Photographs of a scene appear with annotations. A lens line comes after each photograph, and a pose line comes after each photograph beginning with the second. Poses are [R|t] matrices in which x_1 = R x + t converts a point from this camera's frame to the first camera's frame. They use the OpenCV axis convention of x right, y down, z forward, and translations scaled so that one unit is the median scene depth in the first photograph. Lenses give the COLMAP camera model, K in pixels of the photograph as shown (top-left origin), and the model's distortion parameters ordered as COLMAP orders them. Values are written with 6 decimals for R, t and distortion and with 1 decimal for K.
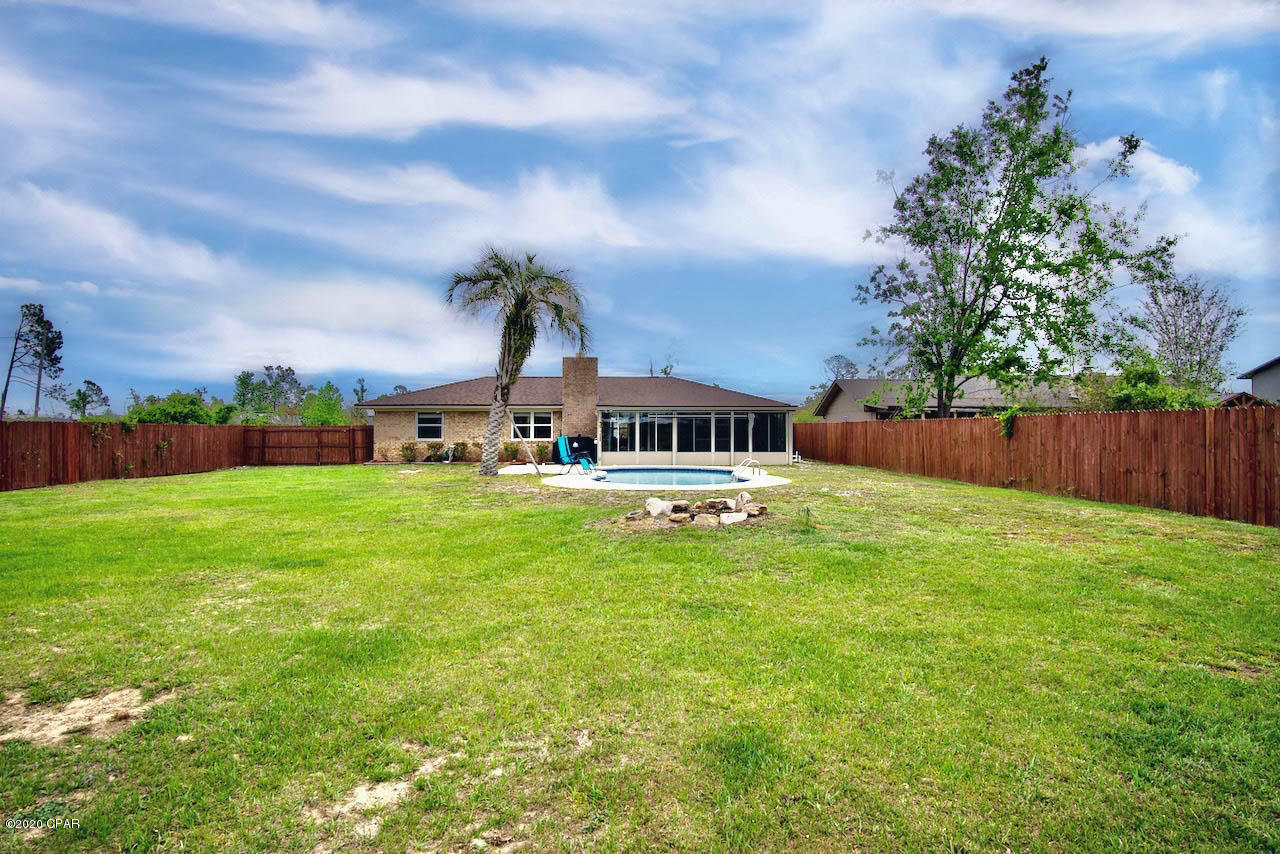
lens RADIAL K [[696.3, 0, 640.0], [0, 696.3, 427.0], [0, 0, 1]] dist [-0.027176, -0.000133]
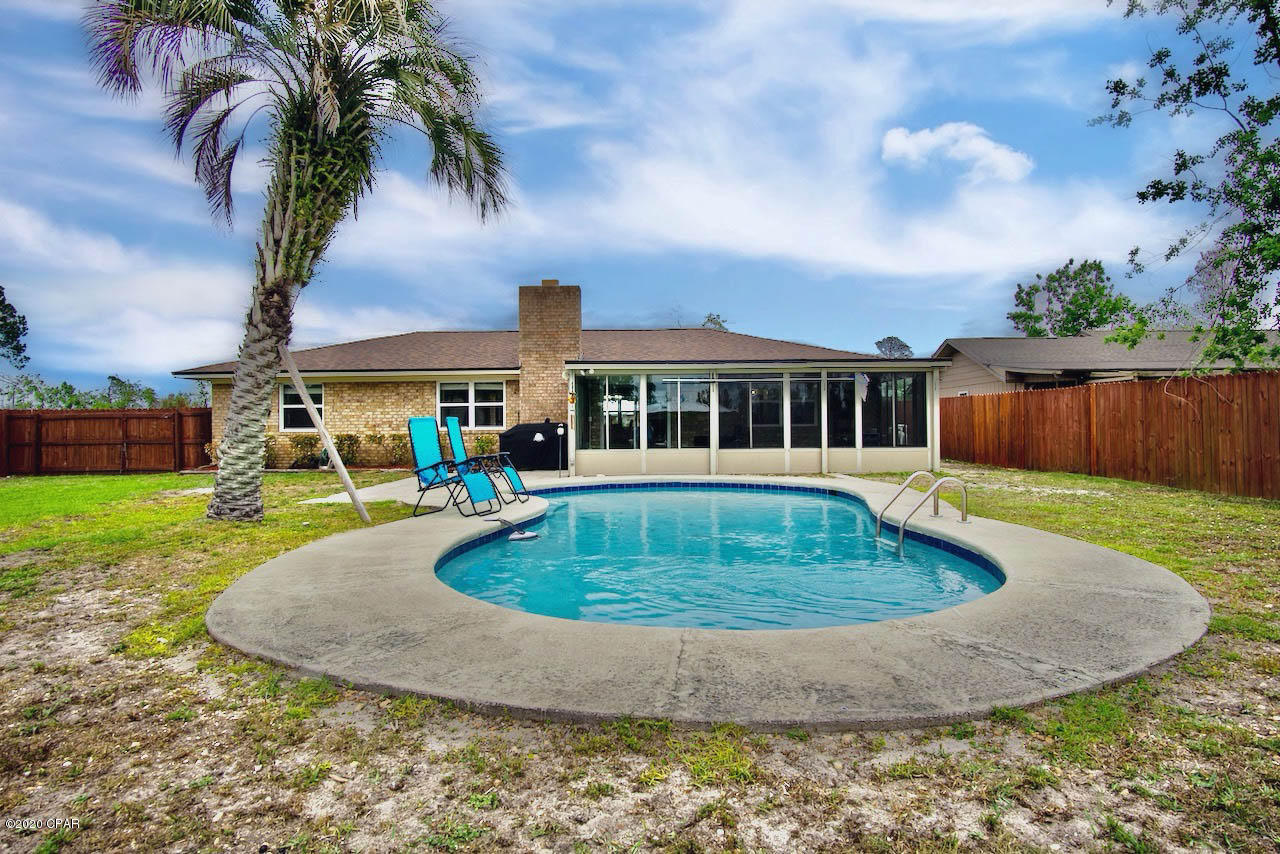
lens RADIAL K [[696.3, 0, 640.0], [0, 696.3, 427.0], [0, 0, 1]] dist [-0.027176, -0.000133]
pose [[0.998510, -0.008811, -0.053858, 0.020064], [0.009344, 0.999910, 0.009652, 0.012430], [0.053768, -0.010141, 0.998502, 0.425999]]
